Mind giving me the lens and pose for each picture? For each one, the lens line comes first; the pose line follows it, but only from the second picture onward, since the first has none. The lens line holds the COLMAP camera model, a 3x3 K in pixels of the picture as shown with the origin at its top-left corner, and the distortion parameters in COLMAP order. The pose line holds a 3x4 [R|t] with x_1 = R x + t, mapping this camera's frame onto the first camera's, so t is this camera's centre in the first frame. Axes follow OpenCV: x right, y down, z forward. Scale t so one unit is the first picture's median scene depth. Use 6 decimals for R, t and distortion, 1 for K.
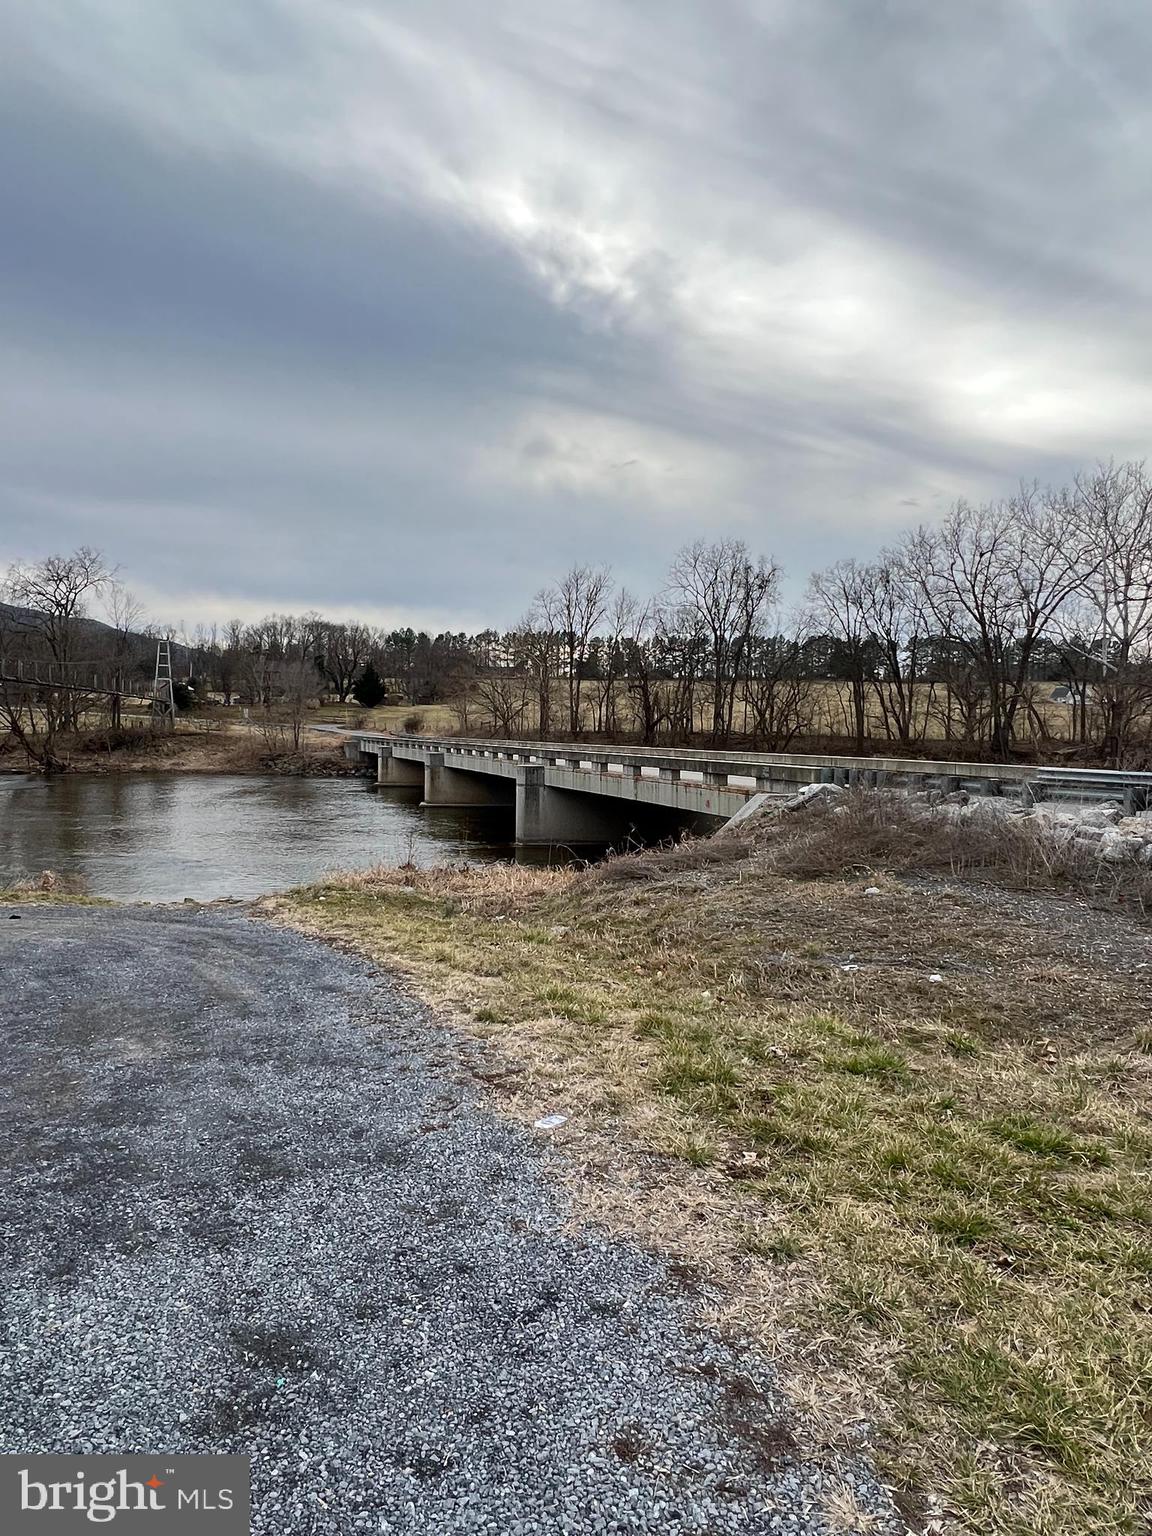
lens RADIAL K [[913.5, 0, 576.0], [0, 913.5, 768.0], [0, 0, 1]] dist [-0.006479, 0.000004]
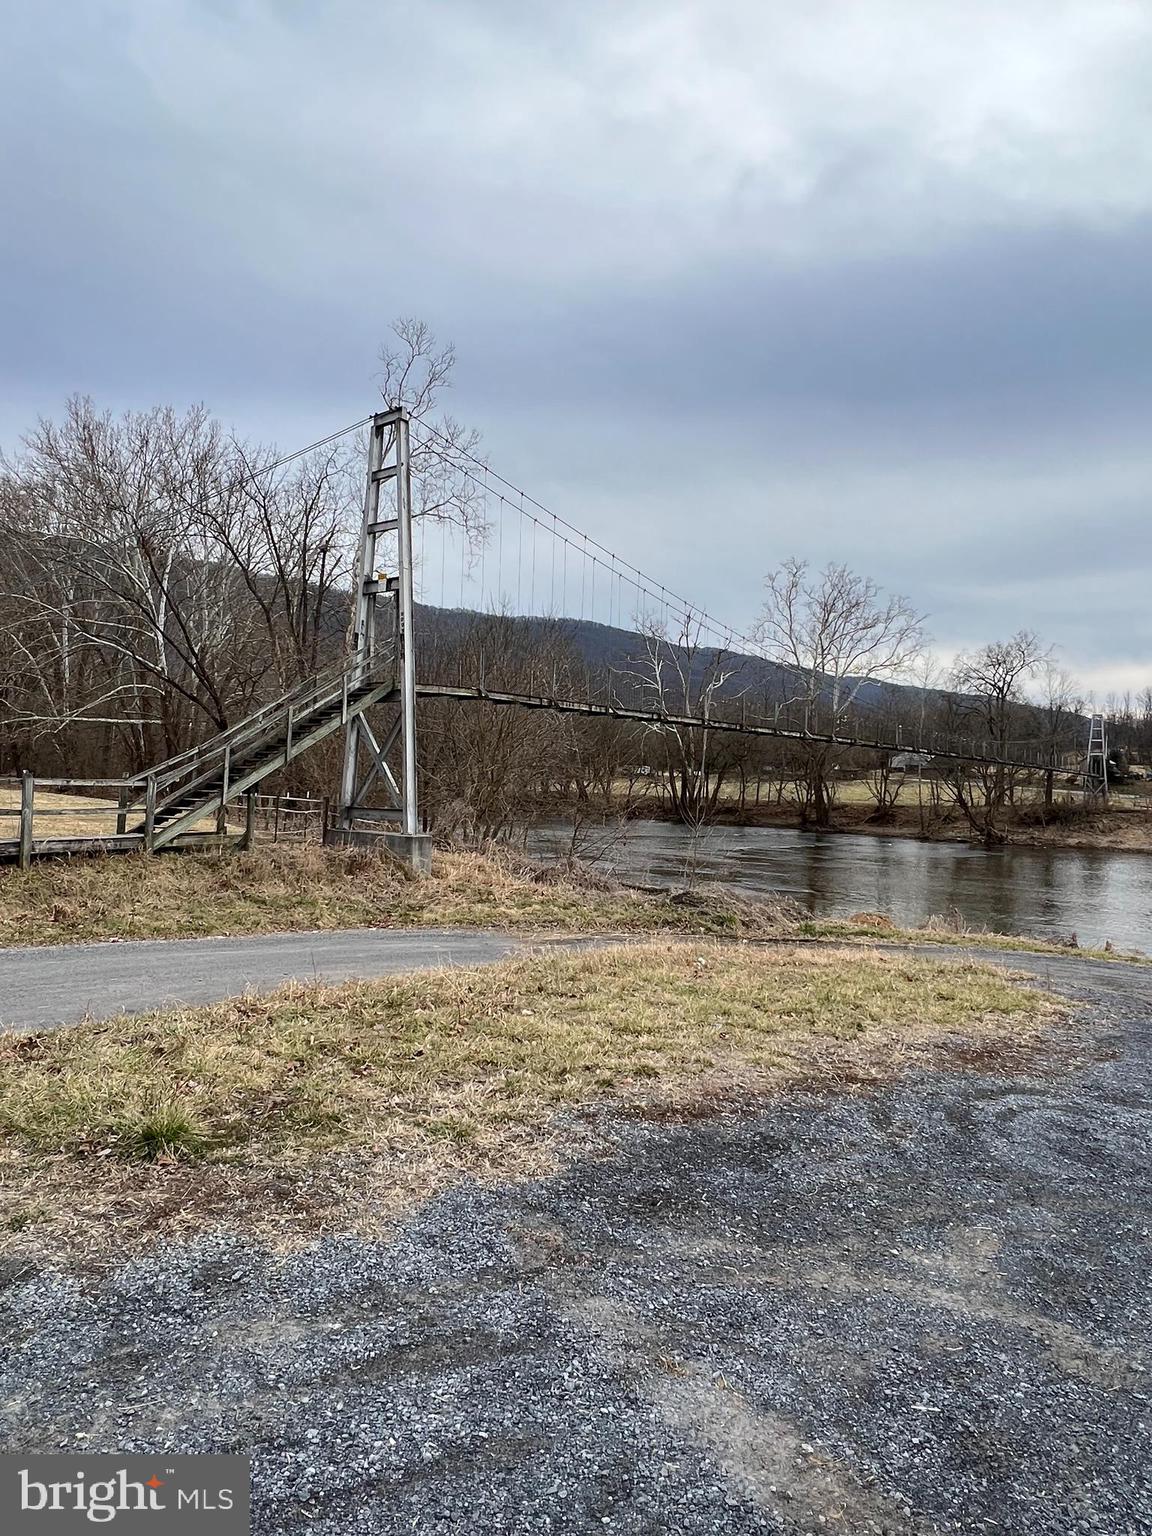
lens RADIAL K [[923.8, 0, 530.7], [0, 923.8, 764.0], [0, 0, 1]] dist [-0.002504, -0.000192]
pose [[0.620187, -0.006056, -0.784431, -0.185689], [-0.056923, 0.996987, -0.052702, 0.001151], [0.782386, 0.077337, 0.617973, -0.343055]]
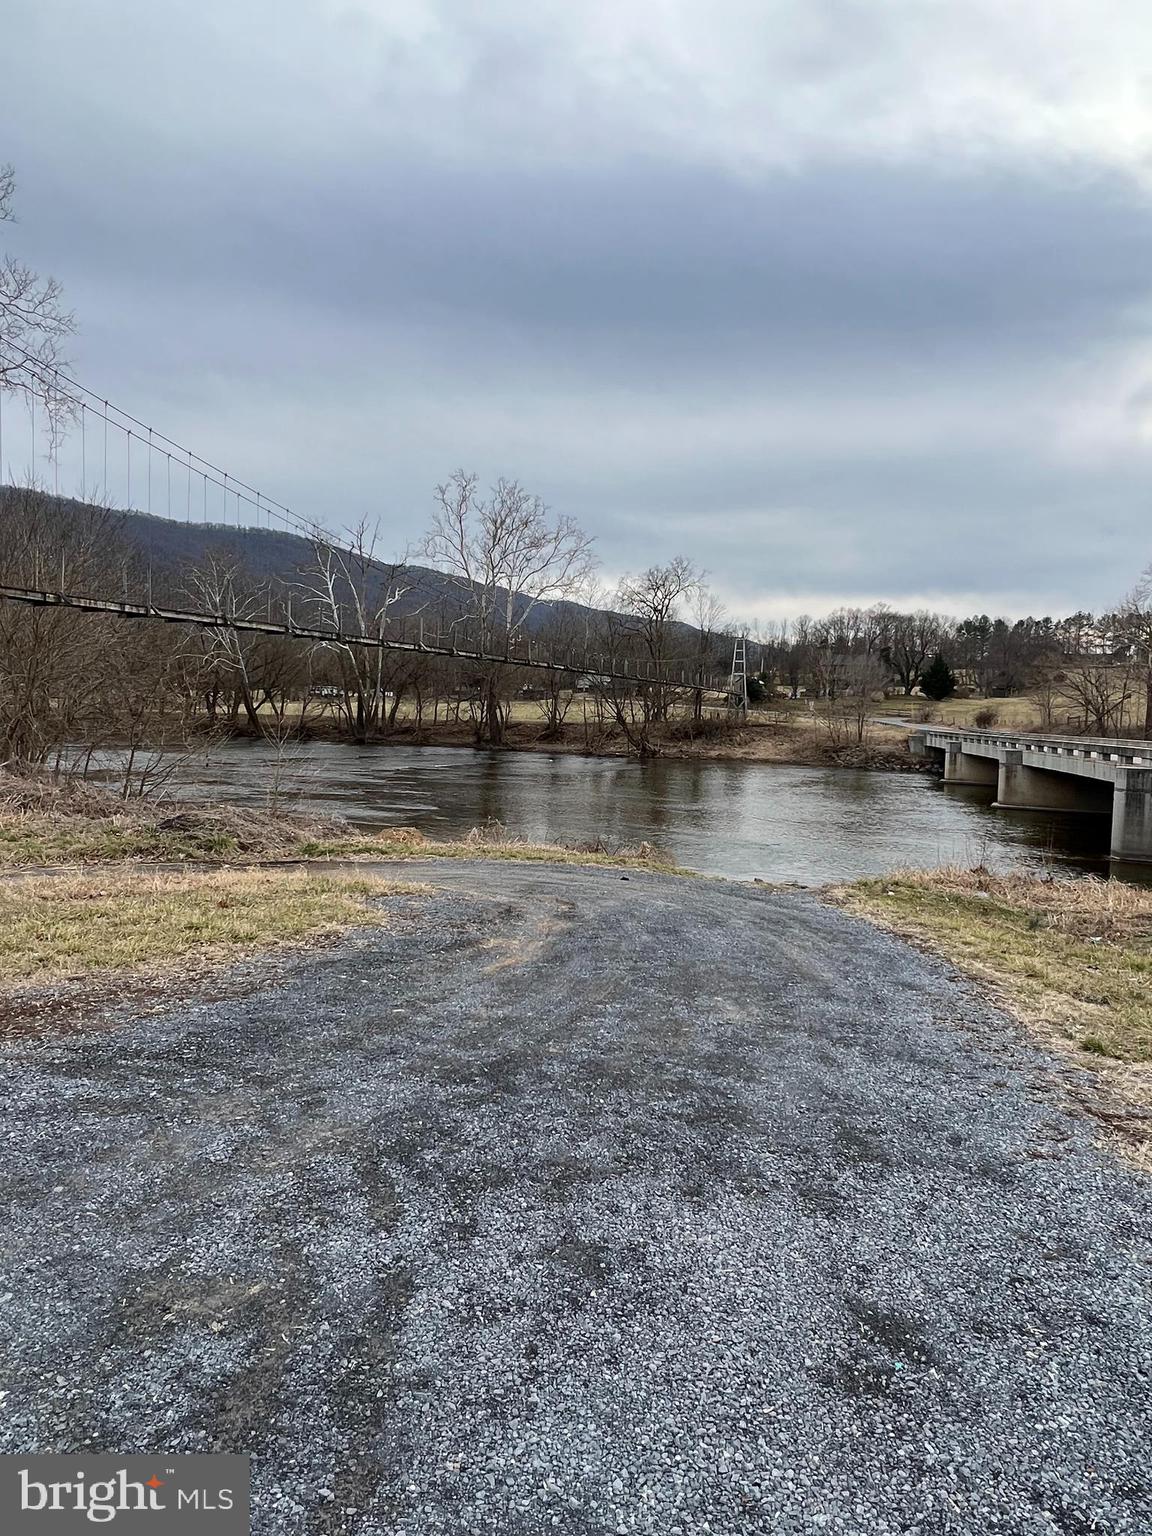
lens RADIAL K [[913.5, 0, 576.0], [0, 913.5, 768.0], [0, 0, 1]] dist [-0.006479, 0.000004]
pose [[0.831892, 0.040631, -0.553447, -0.038519], [-0.036707, 0.999161, 0.018179, 0.003903], [0.553721, 0.005193, 0.832686, -0.016477]]
